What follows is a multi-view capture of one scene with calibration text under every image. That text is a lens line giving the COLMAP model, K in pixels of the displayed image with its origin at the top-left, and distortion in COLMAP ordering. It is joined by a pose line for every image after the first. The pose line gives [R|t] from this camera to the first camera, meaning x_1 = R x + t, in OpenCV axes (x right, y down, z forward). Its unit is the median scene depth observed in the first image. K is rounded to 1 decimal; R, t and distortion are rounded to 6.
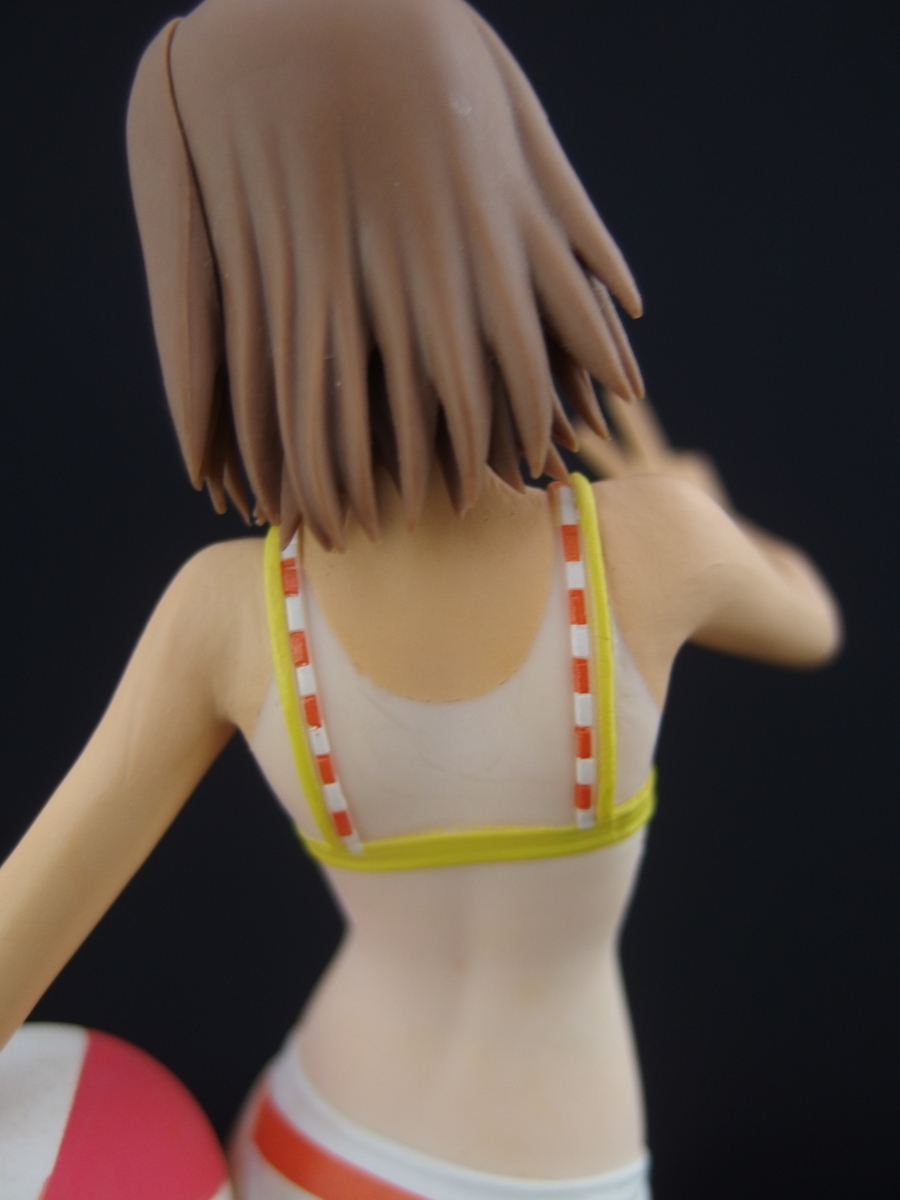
lens RADIAL K [[1014.1, 0, 447.2], [0, 1014.1, 596.8], [0, 0, 1]] dist [-0.095361, 0.042919]
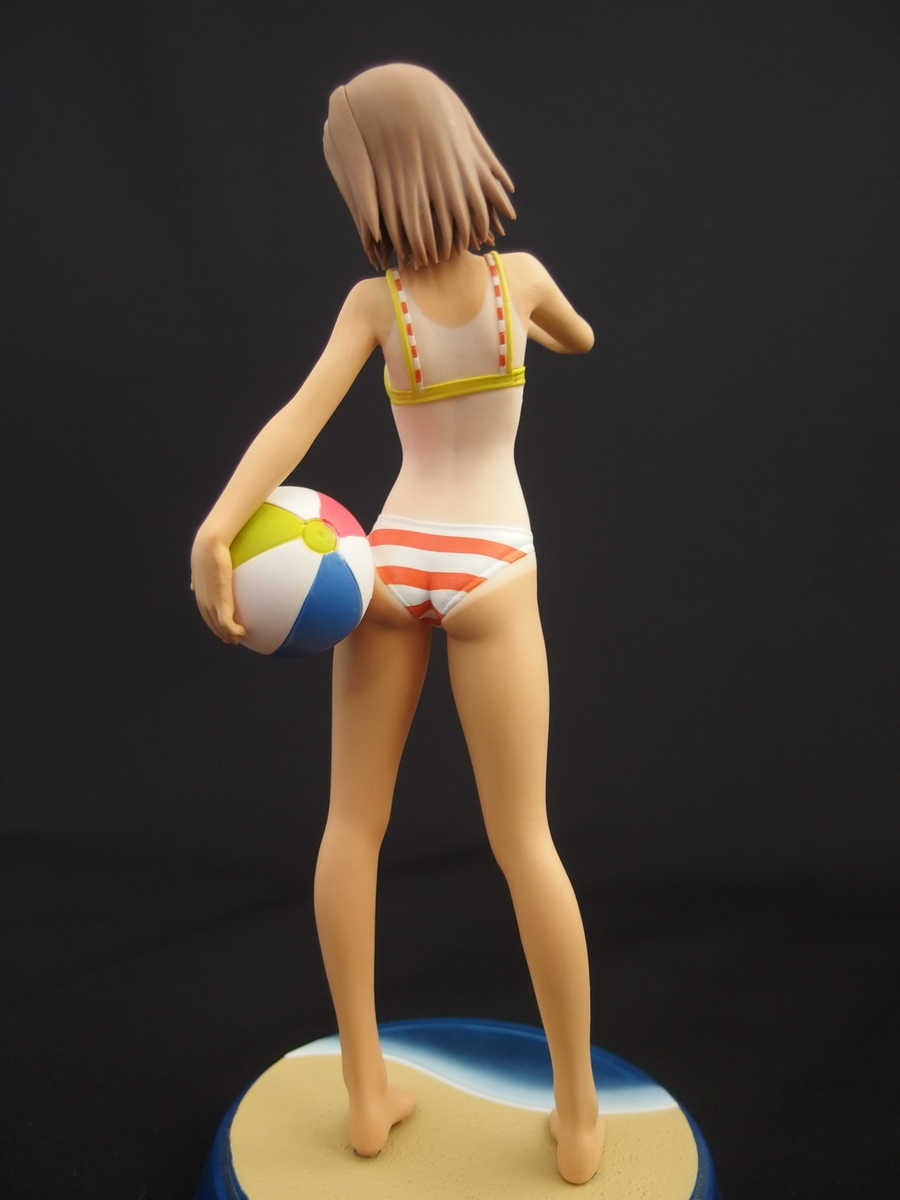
lens RADIAL K [[1014.1, 0, 445.2], [0, 1014.1, 605.7], [0, 0, 1]] dist [-0.095361, 0.042919]
pose [[0.985425, -0.061342, 0.158668, -0.538745], [0.058501, 0.998033, 0.022517, 0.841080], [-0.159737, -0.012907, 0.987075, -1.865757]]
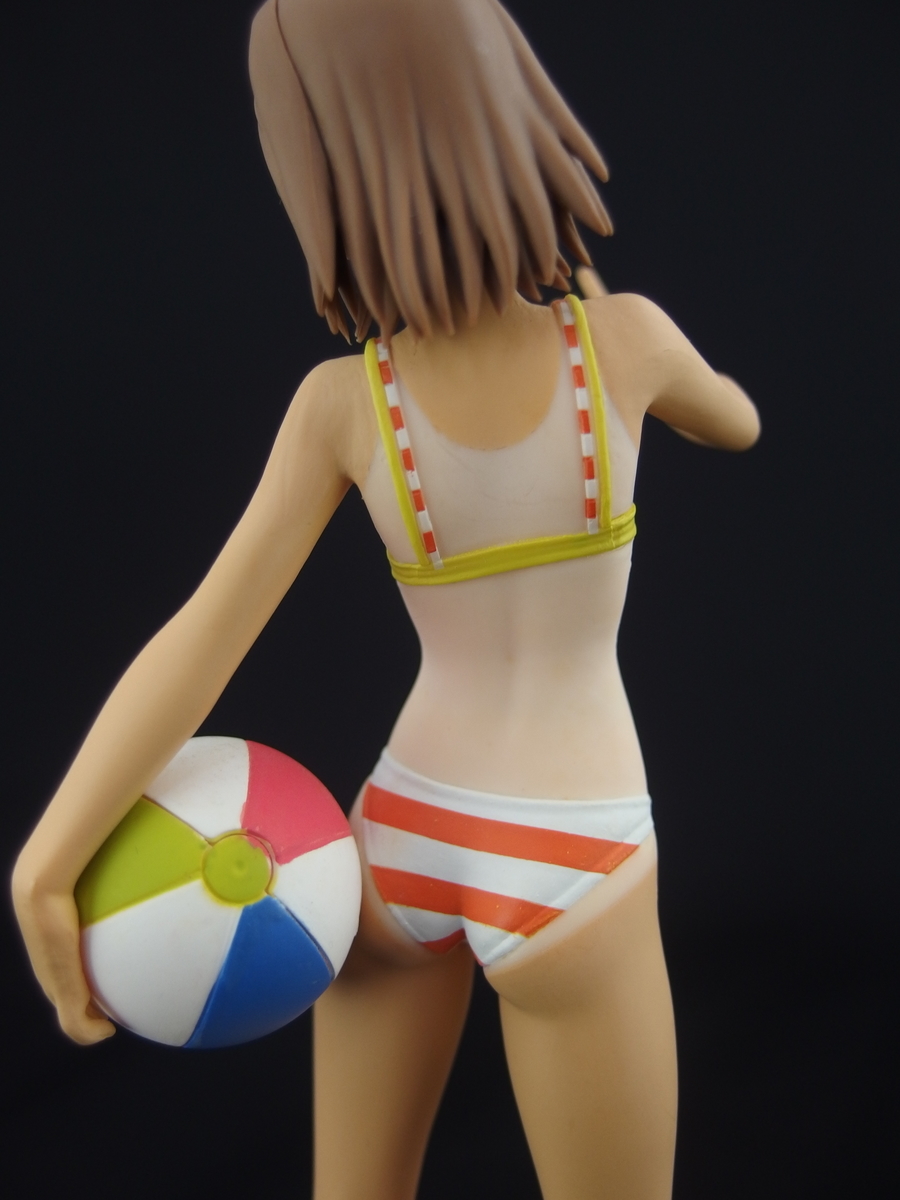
lens RADIAL K [[1014.1, 0, 445.5], [0, 1014.1, 598.3], [0, 0, 1]] dist [-0.095361, 0.042919]
pose [[0.996819, -0.072955, 0.032072, -0.140843], [0.071469, 0.996416, 0.045255, 0.253123], [-0.035259, -0.042819, 0.998460, -0.507246]]
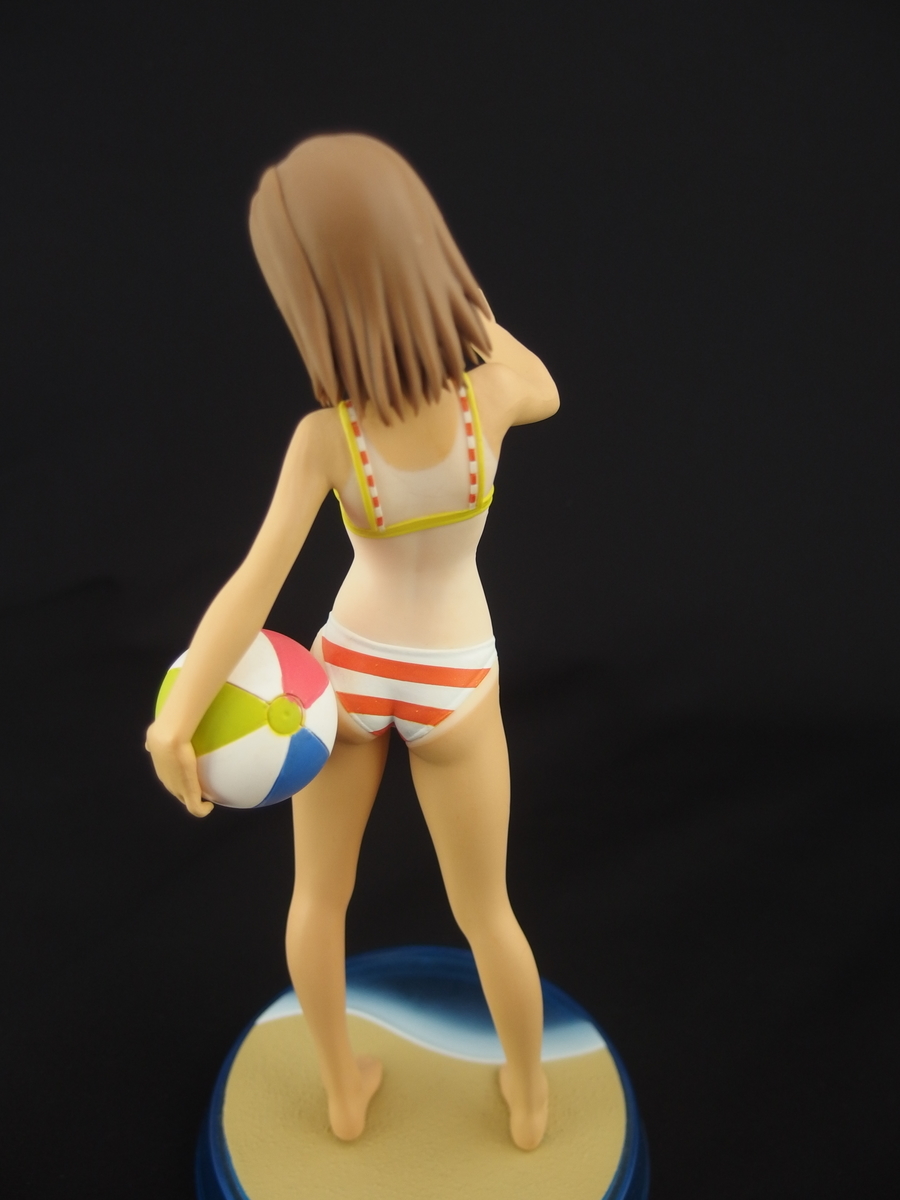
lens RADIAL K [[1014.1, 0, 453.7], [0, 1014.1, 606.8], [0, 0, 1]] dist [-0.095361, 0.042919]
pose [[0.954069, -0.162086, 0.251953, -0.624667], [0.056949, 0.923789, 0.378644, -0.543017], [-0.294124, -0.346904, 0.890589, -1.425641]]
